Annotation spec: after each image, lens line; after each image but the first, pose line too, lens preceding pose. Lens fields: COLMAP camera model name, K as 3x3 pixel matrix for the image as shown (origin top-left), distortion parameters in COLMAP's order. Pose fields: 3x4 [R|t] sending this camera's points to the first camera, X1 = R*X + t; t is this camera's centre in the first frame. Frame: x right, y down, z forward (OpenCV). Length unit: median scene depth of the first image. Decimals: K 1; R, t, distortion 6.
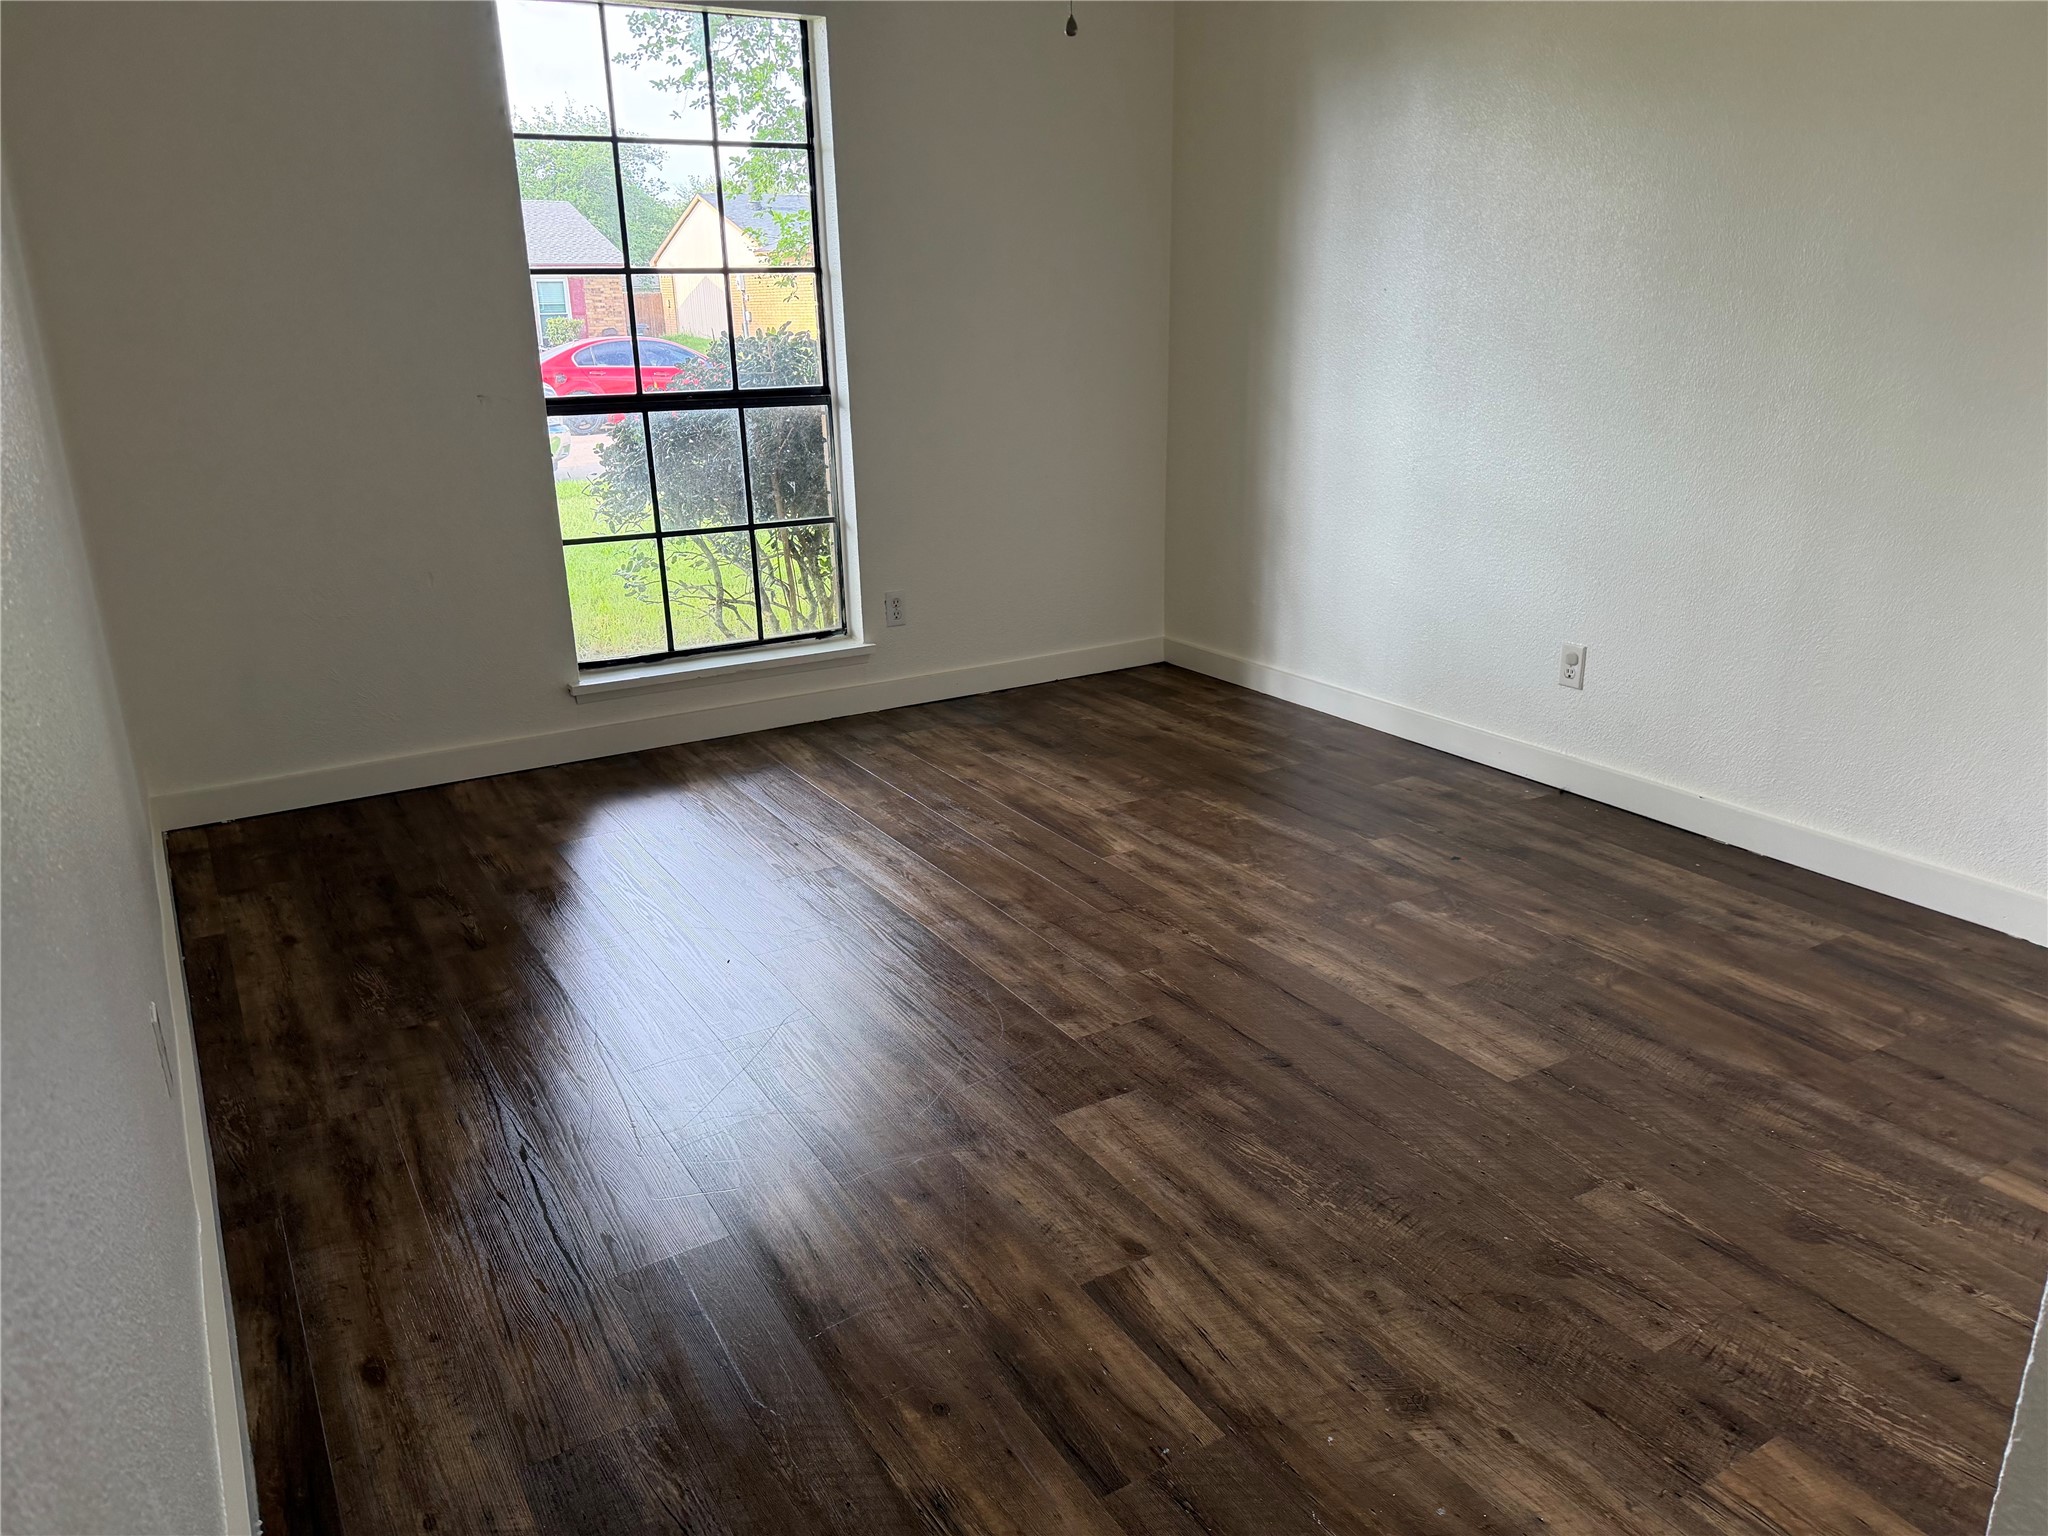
lens RADIAL K [[1443.8, 0, 1024.0], [0, 1443.8, 768.0], [0, 0, 1]] dist [0.000689, 0.000357]
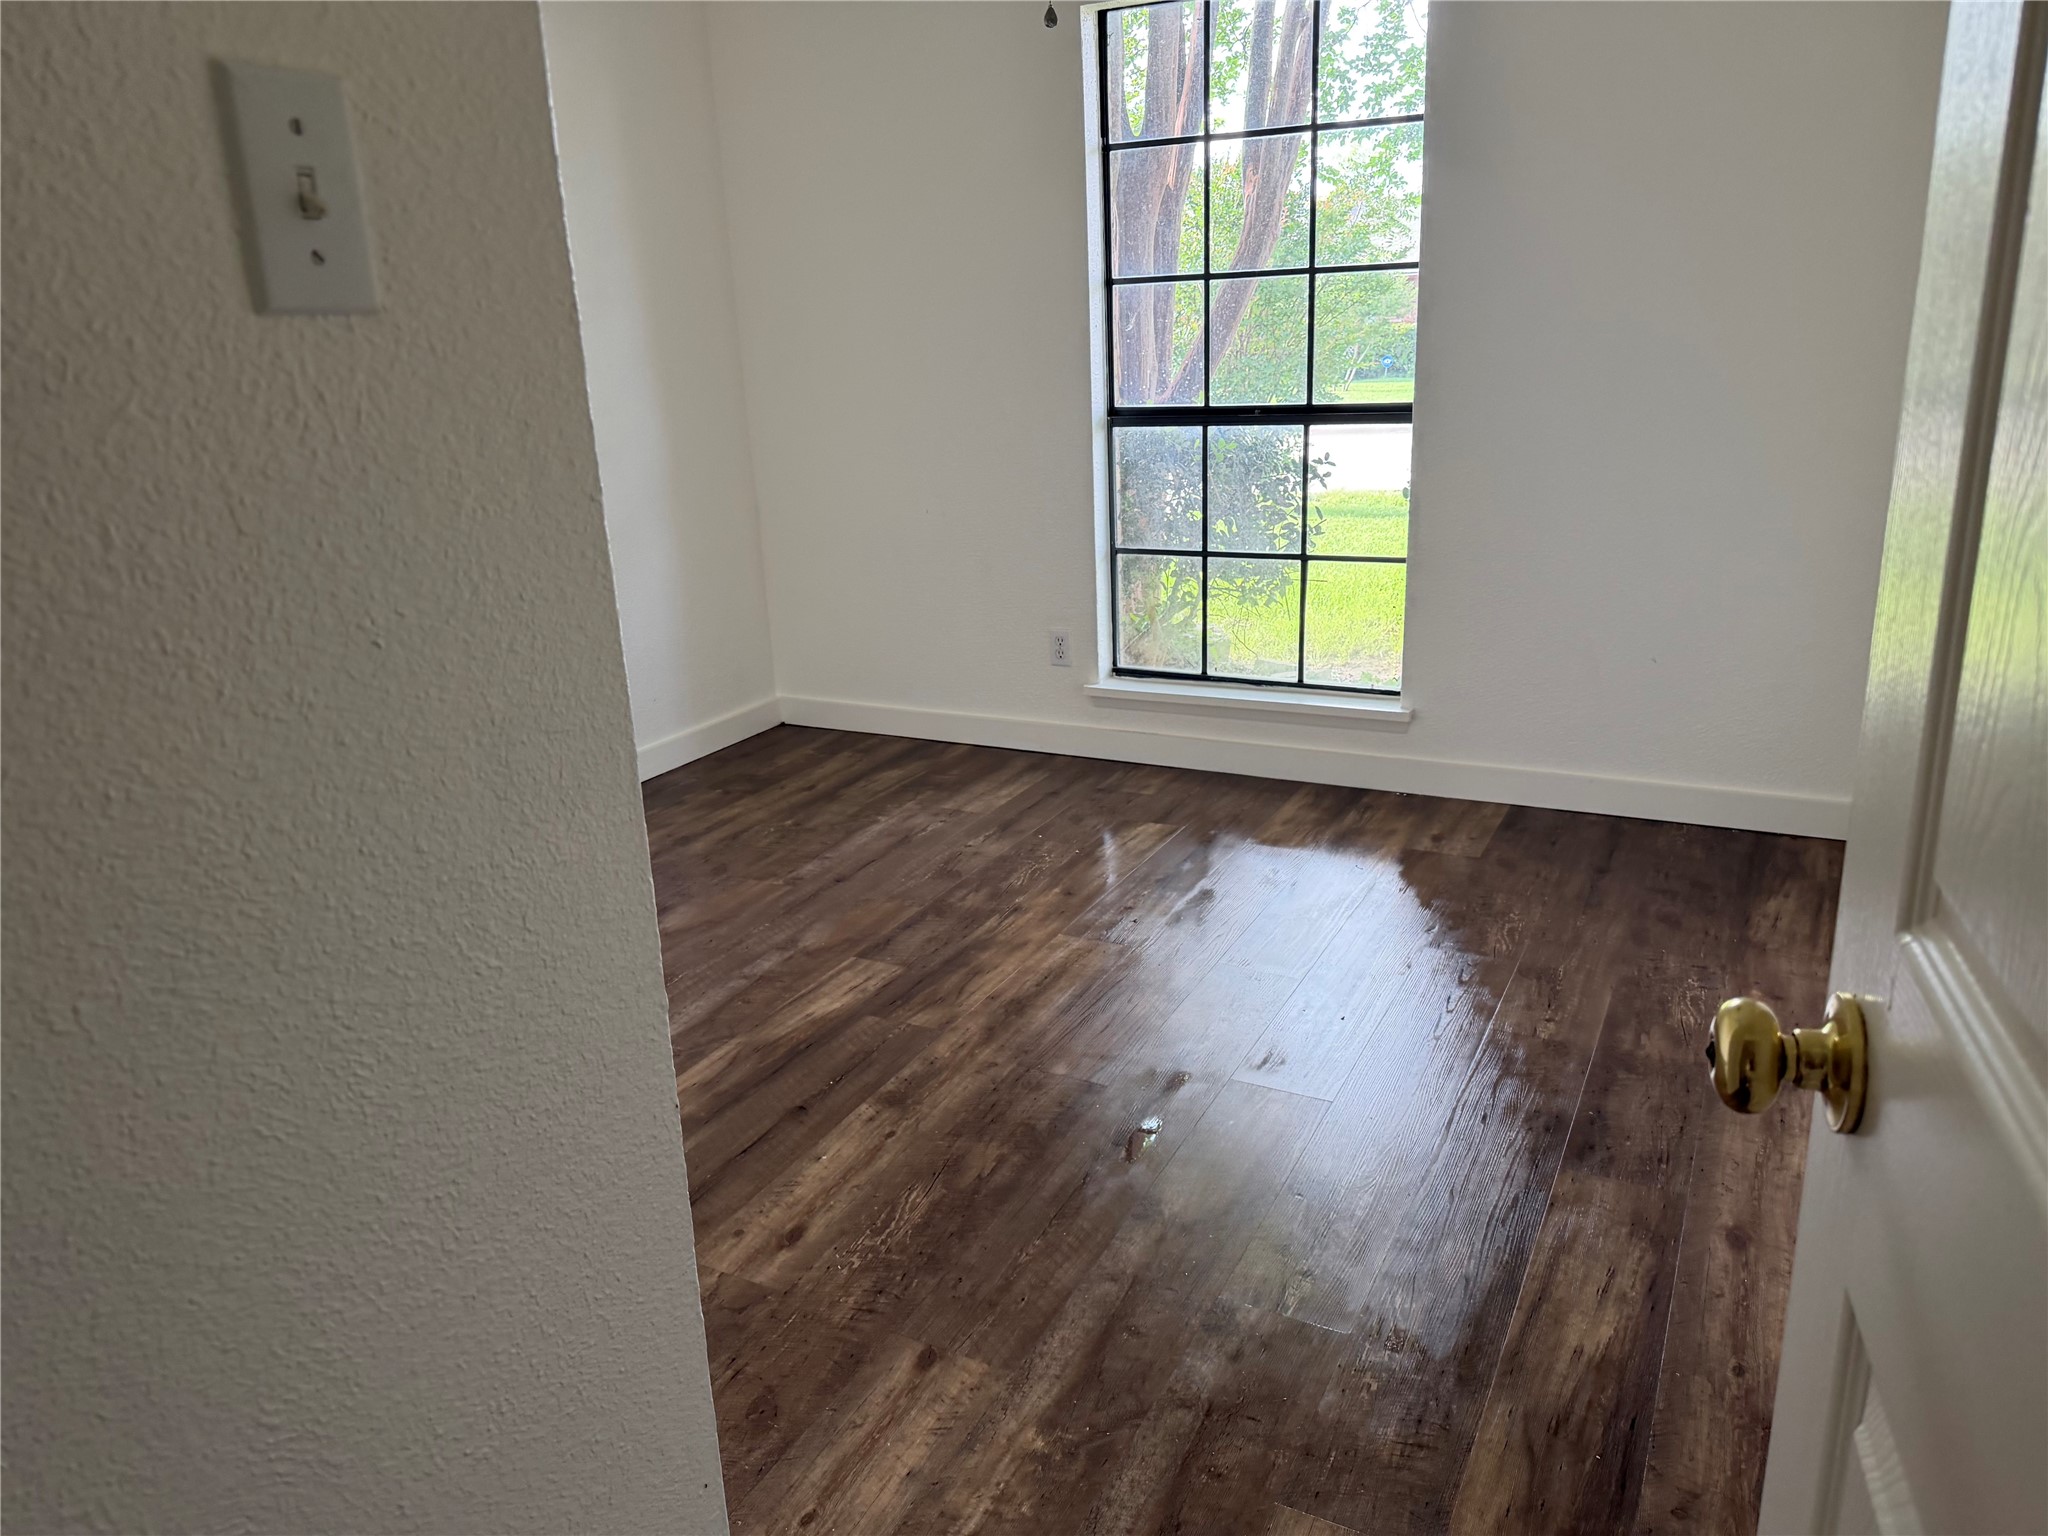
lens RADIAL K [[1443.8, 0, 1024.0], [0, 1443.8, 768.0], [0, 0, 1]] dist [0.000689, 0.000357]
pose [[0.519825, 0.224702, -0.824192, 0.532056], [-0.231819, 0.965689, 0.117068, -0.113053], [0.822218, 0.130208, 0.554079, 0.403111]]
